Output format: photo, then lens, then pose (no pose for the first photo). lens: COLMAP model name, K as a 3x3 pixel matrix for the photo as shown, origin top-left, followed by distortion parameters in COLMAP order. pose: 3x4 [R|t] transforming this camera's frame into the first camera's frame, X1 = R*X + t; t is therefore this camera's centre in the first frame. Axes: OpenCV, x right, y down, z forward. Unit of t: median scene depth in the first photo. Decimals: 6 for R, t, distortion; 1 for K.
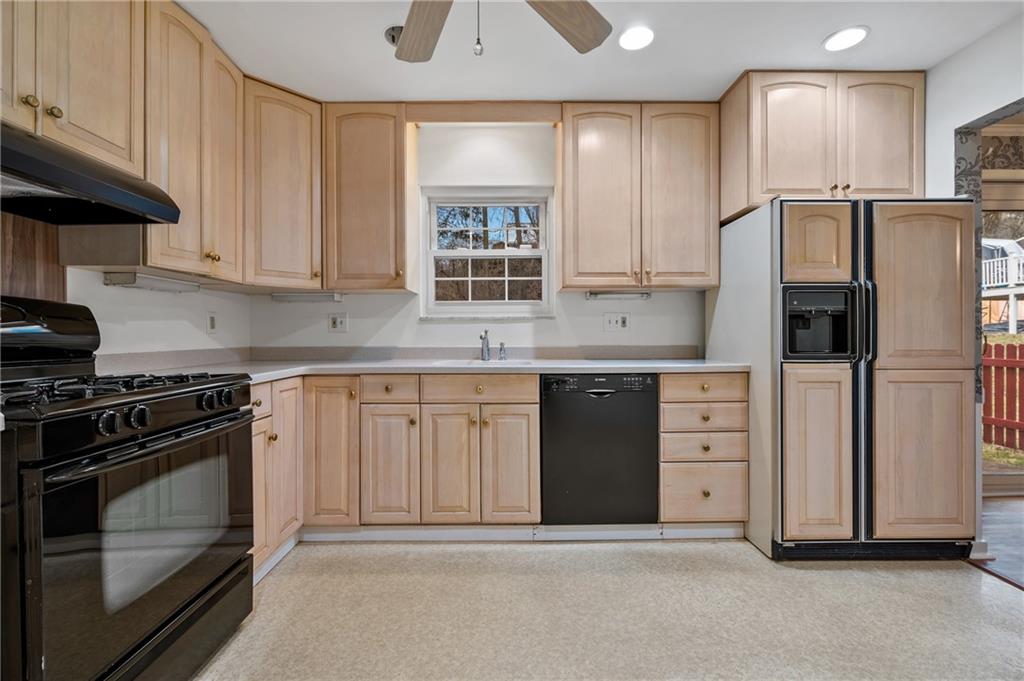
lens RADIAL K [[445.0, 0, 512.3], [0, 445.0, 338.9], [0, 0, 1]] dist [-0.000263, 0.000120]
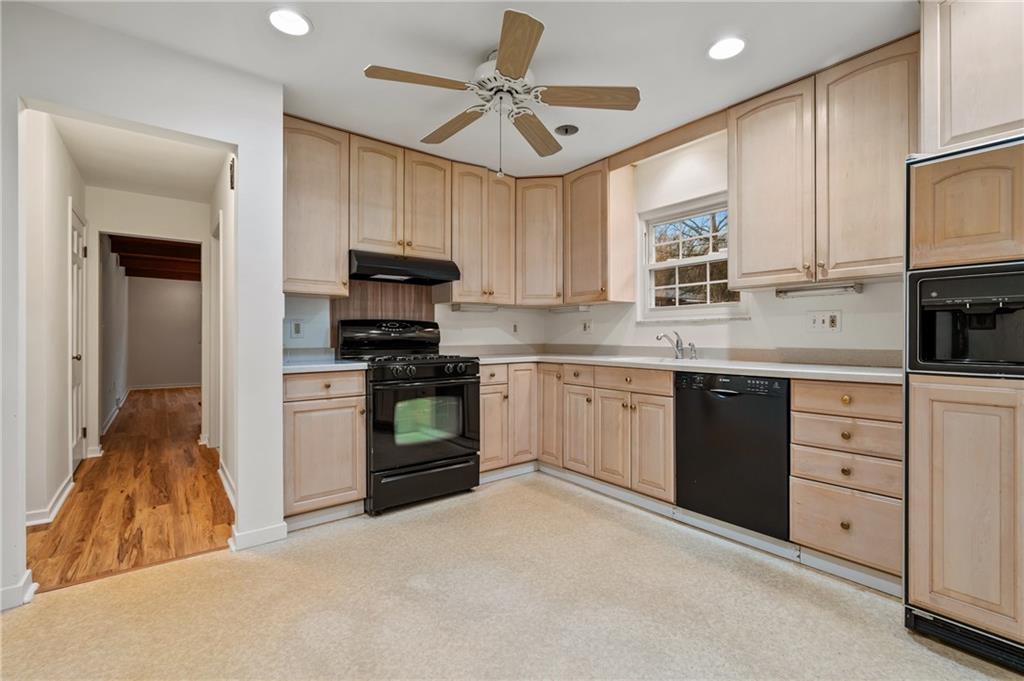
lens RADIAL K [[445.0, 0, 512.4], [0, 445.0, 337.8], [0, 0, 1]] dist [-0.000263, 0.000120]
pose [[0.610516, 0.004982, -0.791988, 0.704798], [-0.006196, 0.999980, 0.001514, -0.004570], [0.791980, 0.003983, 0.610534, -0.014937]]
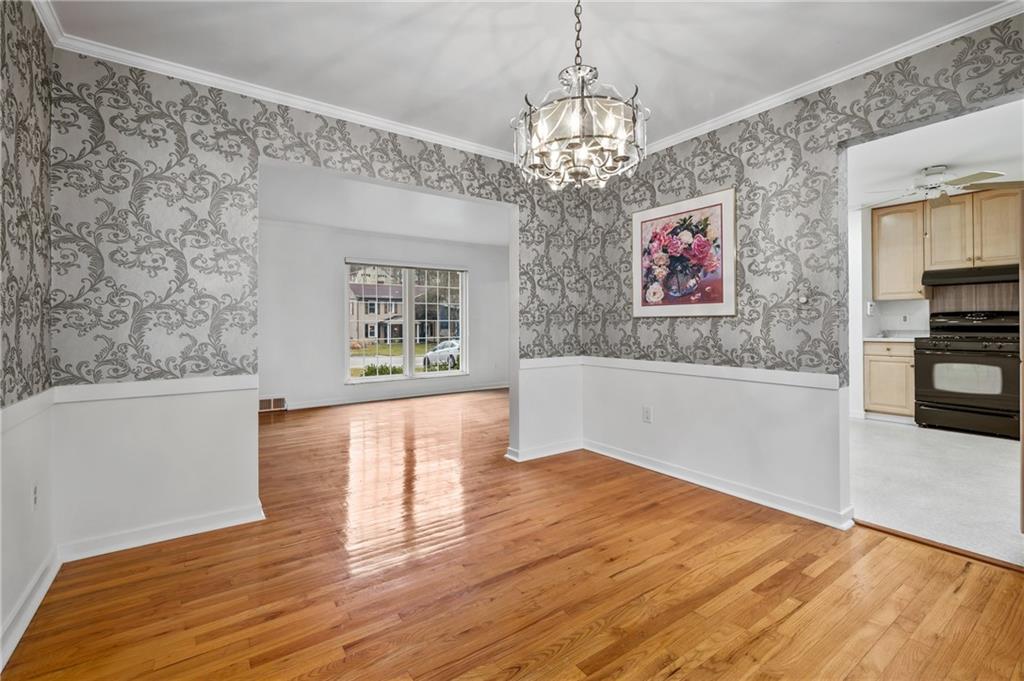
lens RADIAL K [[445.0, 0, 510.9], [0, 445.0, 316.8], [0, 0, 1]] dist [-0.000263, 0.000120]
pose [[-0.826711, 0.003217, -0.562618, 2.246004], [0.005018, 0.999986, -0.001656, -0.041569], [0.562605, -0.004192, -0.826715, 1.045307]]
